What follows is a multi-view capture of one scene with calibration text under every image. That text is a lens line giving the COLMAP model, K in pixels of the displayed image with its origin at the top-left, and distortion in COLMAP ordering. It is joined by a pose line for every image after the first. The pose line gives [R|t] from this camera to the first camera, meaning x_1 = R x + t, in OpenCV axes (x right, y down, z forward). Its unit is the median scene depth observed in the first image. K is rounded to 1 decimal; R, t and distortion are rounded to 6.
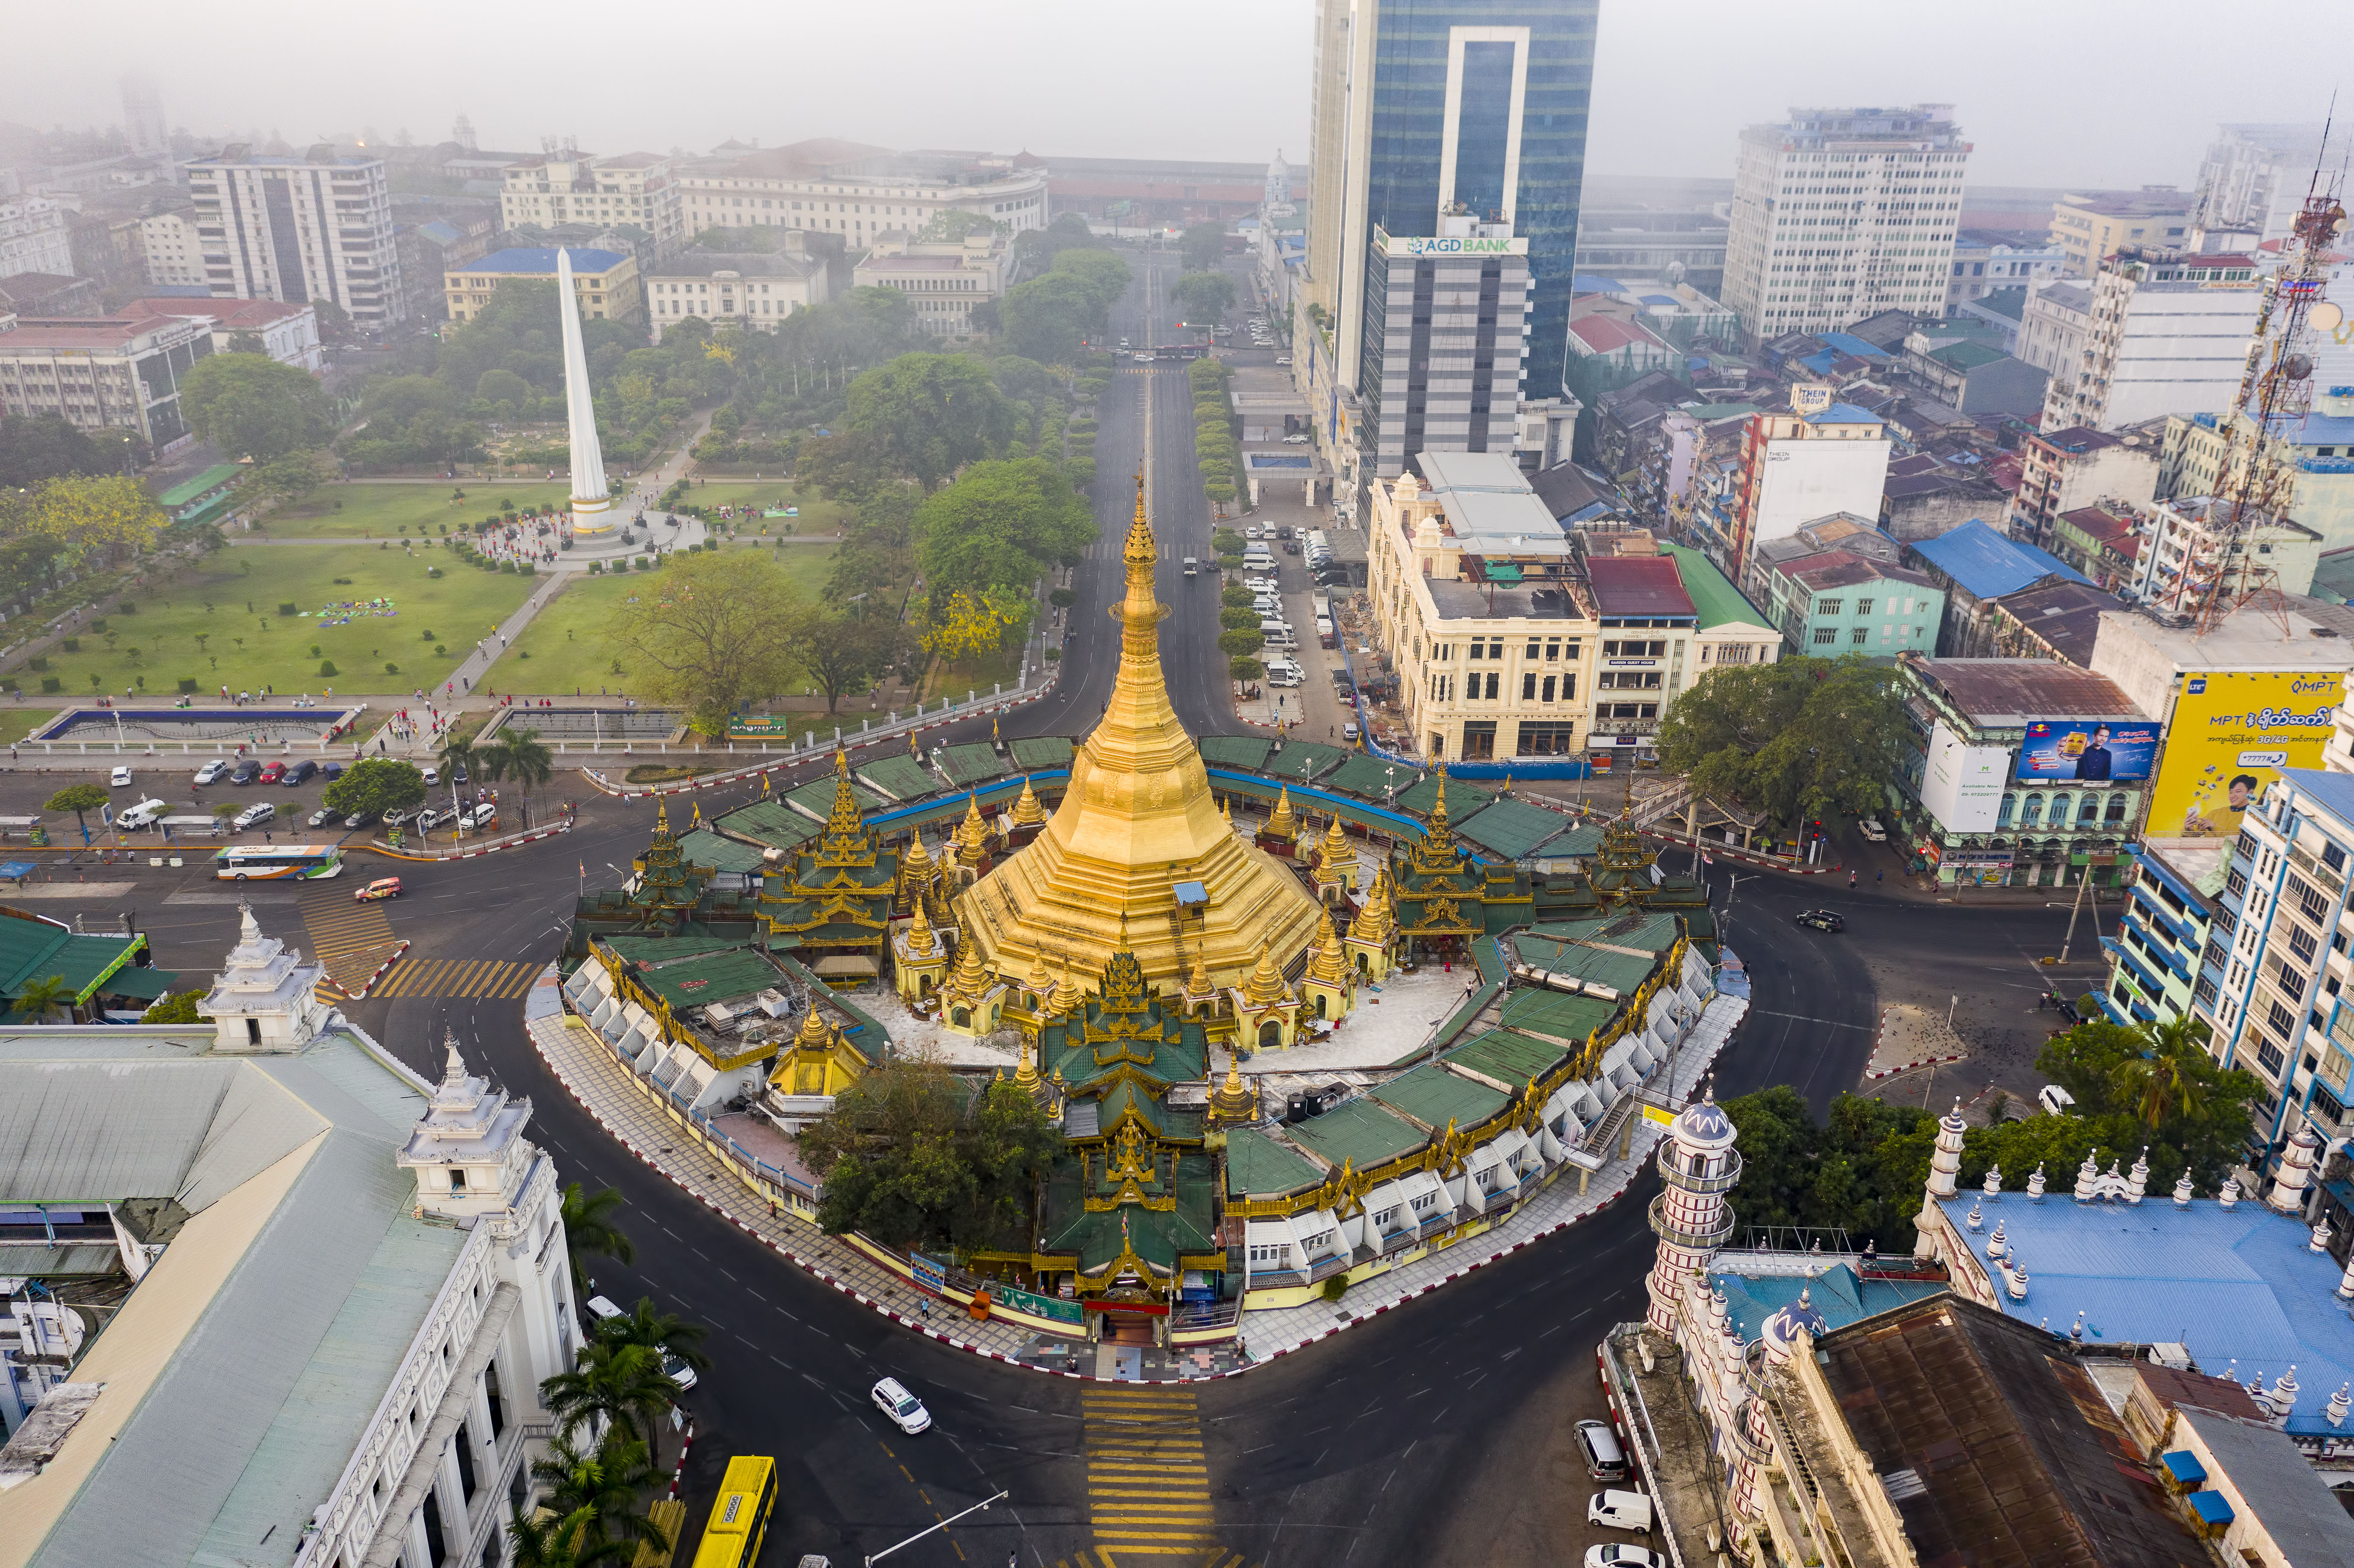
lens RADIAL K [[1807.7, 0, 1172.6], [0, 1807.7, 680.6], [0, 0, 1]] dist [0.002951, 0.009274]
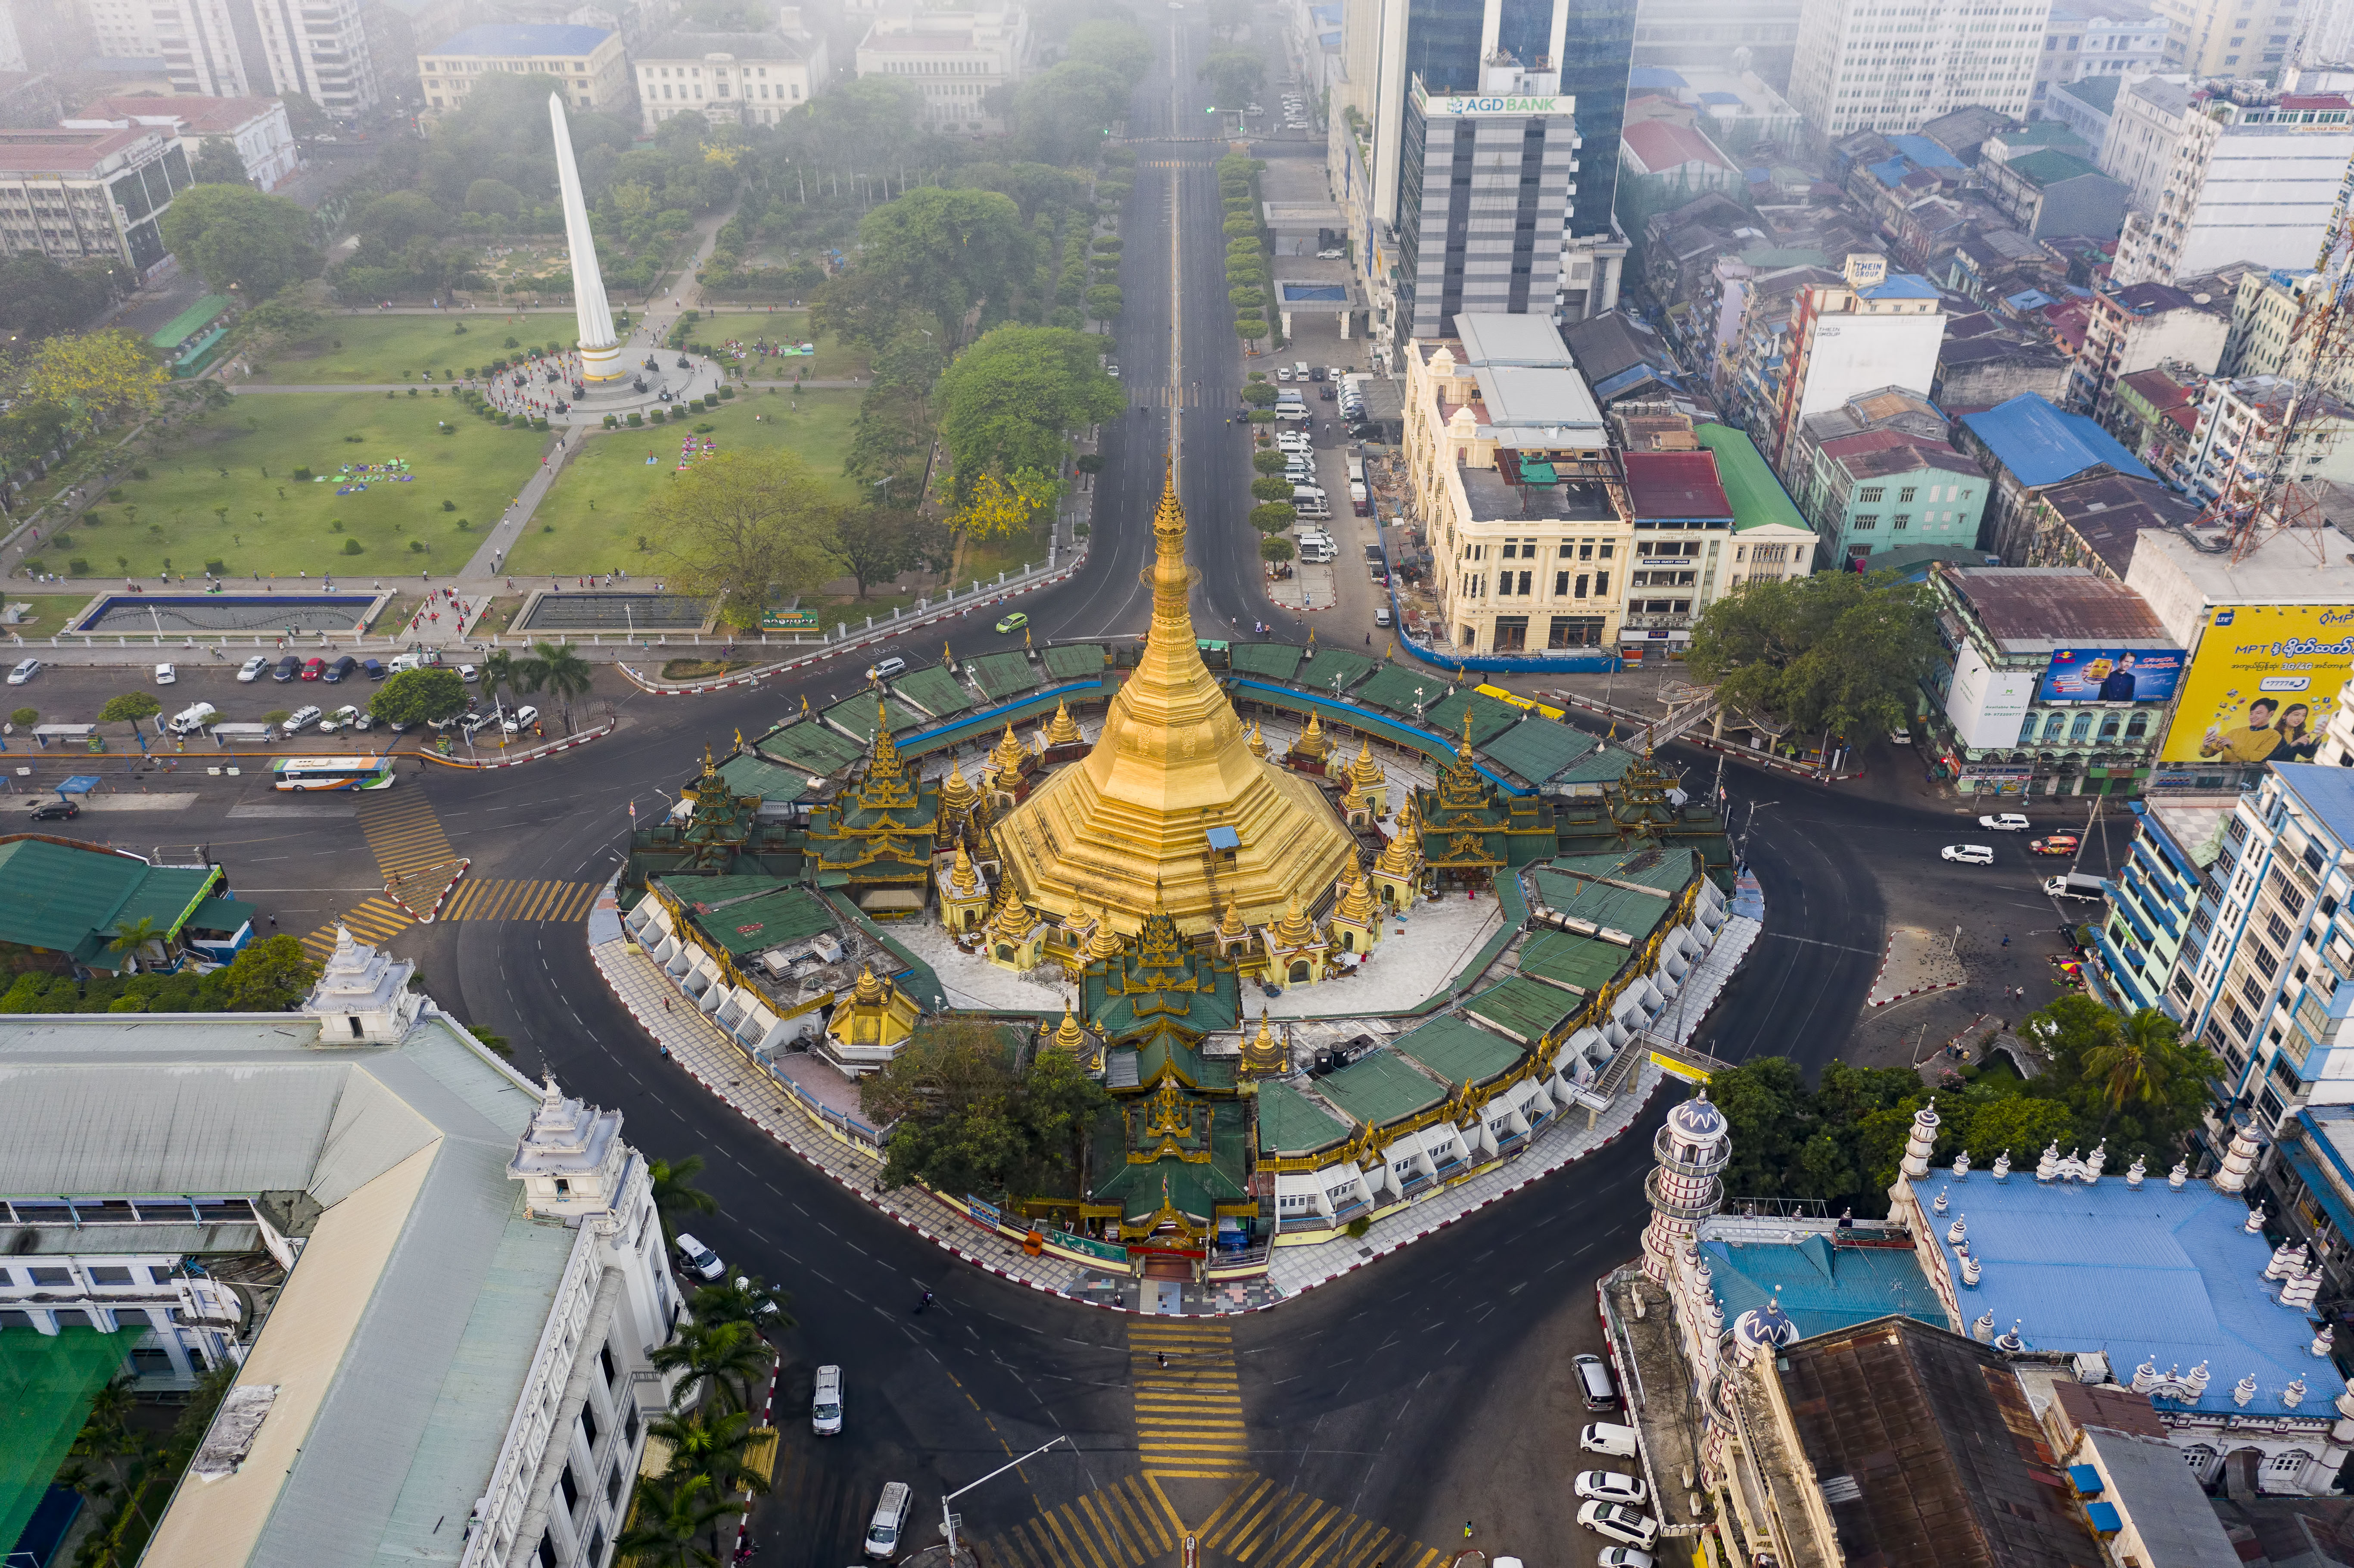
lens RADIAL K [[1874.2, 0, 1177.0], [0, 1874.2, 784.0], [0, 0, 1]] dist [0.002979, 0.011436]
pose [[0.999816, -0.010038, -0.016344, 0.001399], [0.012994, 0.981264, 0.192229, -0.102653], [0.014108, -0.192406, 0.981214, -0.041608]]
